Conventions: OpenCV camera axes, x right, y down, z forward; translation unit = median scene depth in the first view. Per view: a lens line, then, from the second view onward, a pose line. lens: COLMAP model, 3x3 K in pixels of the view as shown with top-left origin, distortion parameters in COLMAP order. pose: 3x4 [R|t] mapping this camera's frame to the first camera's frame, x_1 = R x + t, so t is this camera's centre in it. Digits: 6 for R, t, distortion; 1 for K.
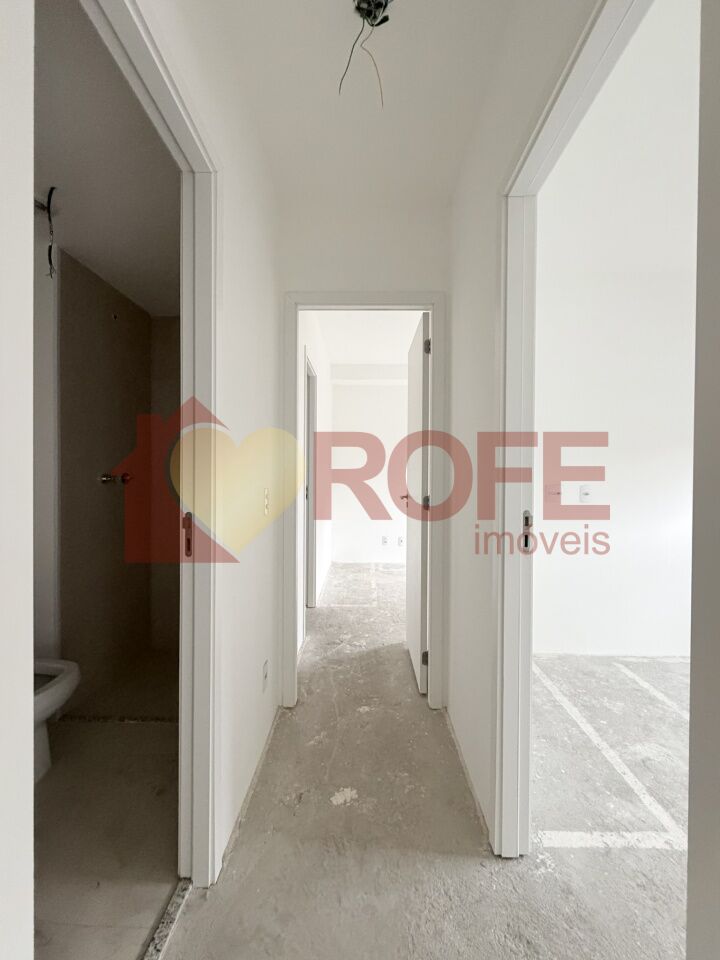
lens RADIAL K [[381.0, 0, 360.2], [0, 381.0, 475.6], [0, 0, 1]] dist [0.001037, 0.000237]
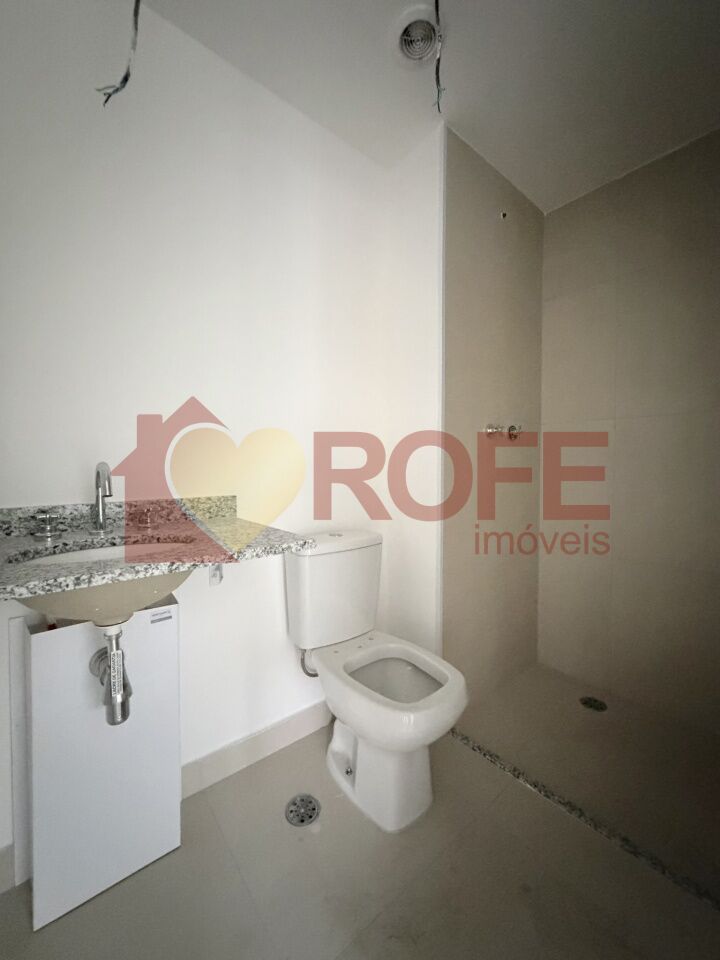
lens RADIAL K [[381.0, 0, 360.2], [0, 381.0, 475.6], [0, 0, 1]] dist [0.001037, 0.000237]
pose [[0.643112, 0.016815, -0.765587, -0.274106], [-0.006020, 0.999839, 0.016903, 0.096221], [0.765748, -0.006262, 0.643110, 0.336257]]
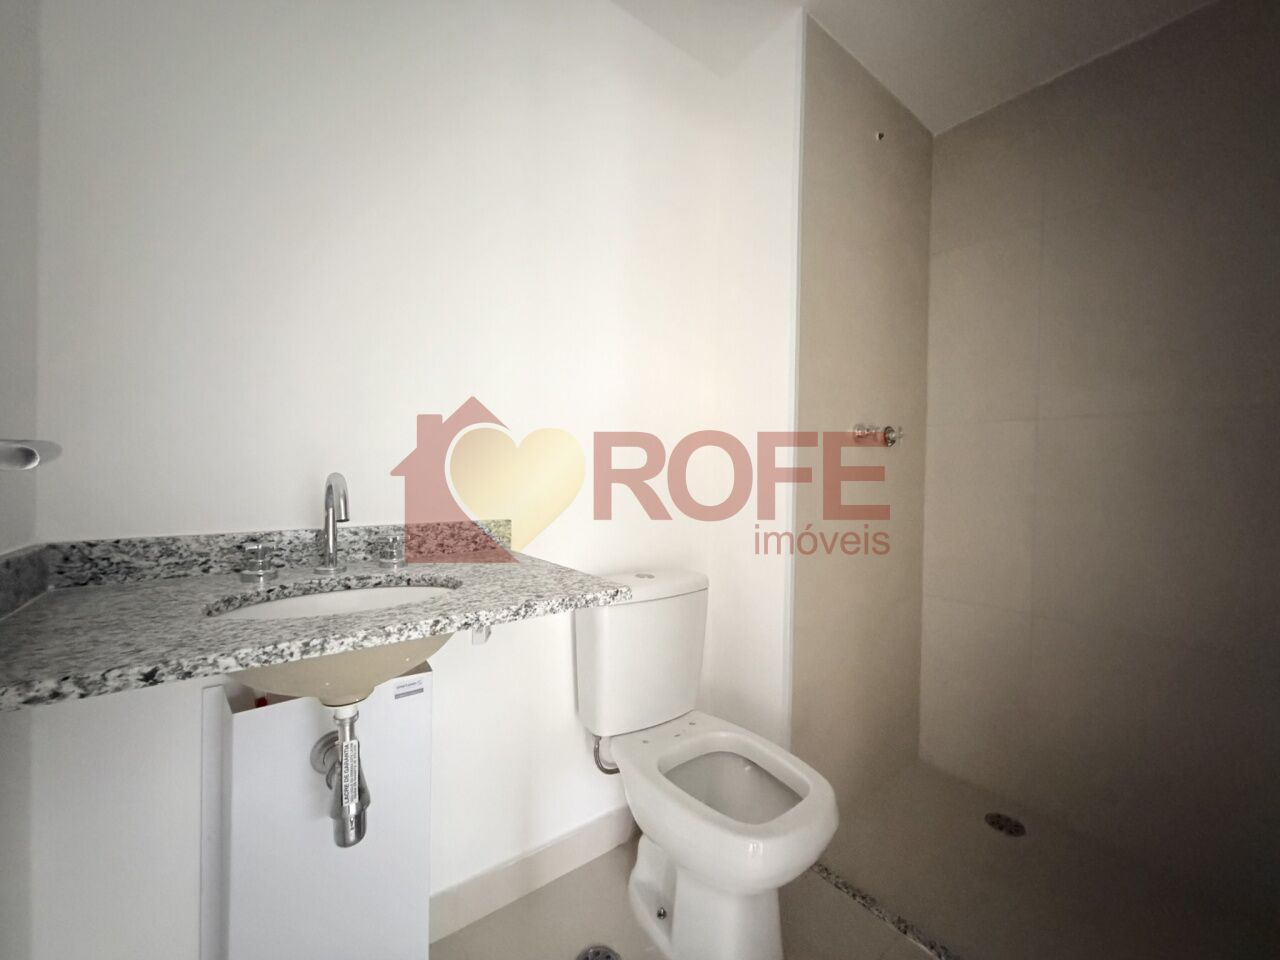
lens RADIAL K [[509.9, 0, 640.0], [0, 509.9, 480.0], [0, 0, 1]] dist [-0.000194, 0.000045]
pose [[0.617430, 0.013166, -0.786516, -0.314047], [-0.020914, 0.999781, 0.000318, 0.090711], [0.786348, 0.016253, 0.617570, 0.328894]]
